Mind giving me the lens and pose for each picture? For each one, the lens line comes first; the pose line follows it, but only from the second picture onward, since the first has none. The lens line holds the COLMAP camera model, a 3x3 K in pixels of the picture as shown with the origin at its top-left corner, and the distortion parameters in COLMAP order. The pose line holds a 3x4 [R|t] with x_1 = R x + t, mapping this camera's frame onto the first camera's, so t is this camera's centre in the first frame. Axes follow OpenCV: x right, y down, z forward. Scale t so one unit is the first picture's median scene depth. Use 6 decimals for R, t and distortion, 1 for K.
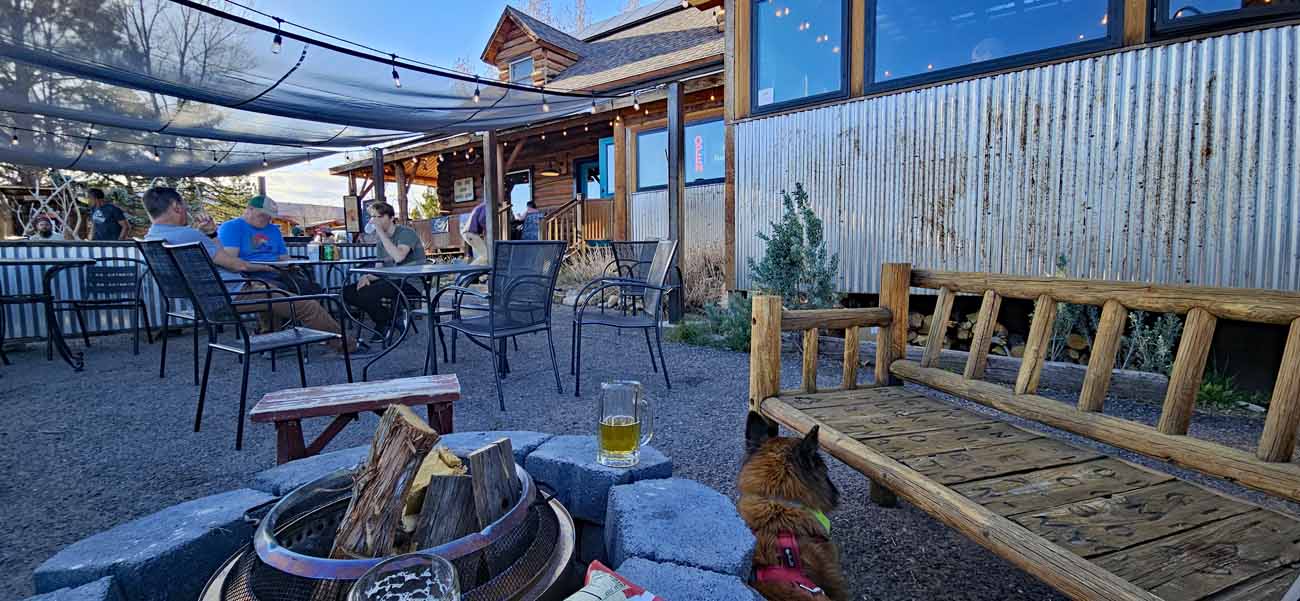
lens RADIAL K [[499.3, 0, 623.4], [0, 499.3, 298.6], [0, 0, 1]] dist [0.014227, -0.010377]
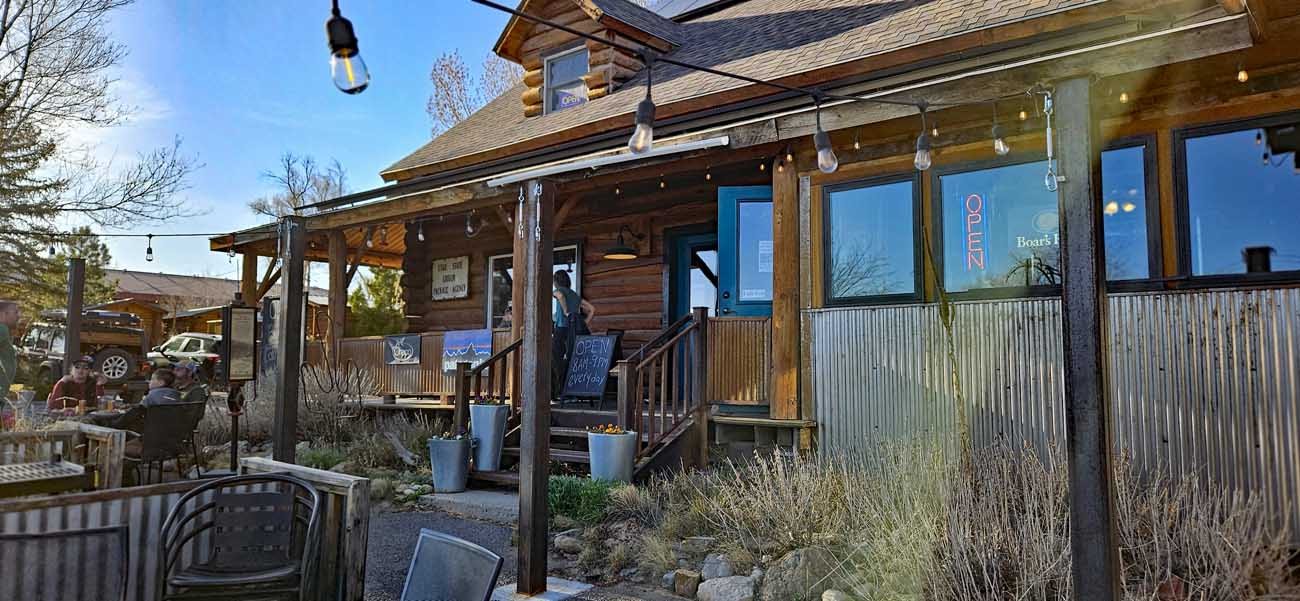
lens RADIAL K [[827.2, 0, 638.4], [0, 827.2, 300.5], [0, 0, 1]] dist [0.056833, -0.050569]
pose [[0.998026, 0.009111, -0.062131, -0.068696], [-0.018927, 0.987052, -0.159280, -0.062827], [0.059876, 0.160142, 0.985276, 0.150193]]
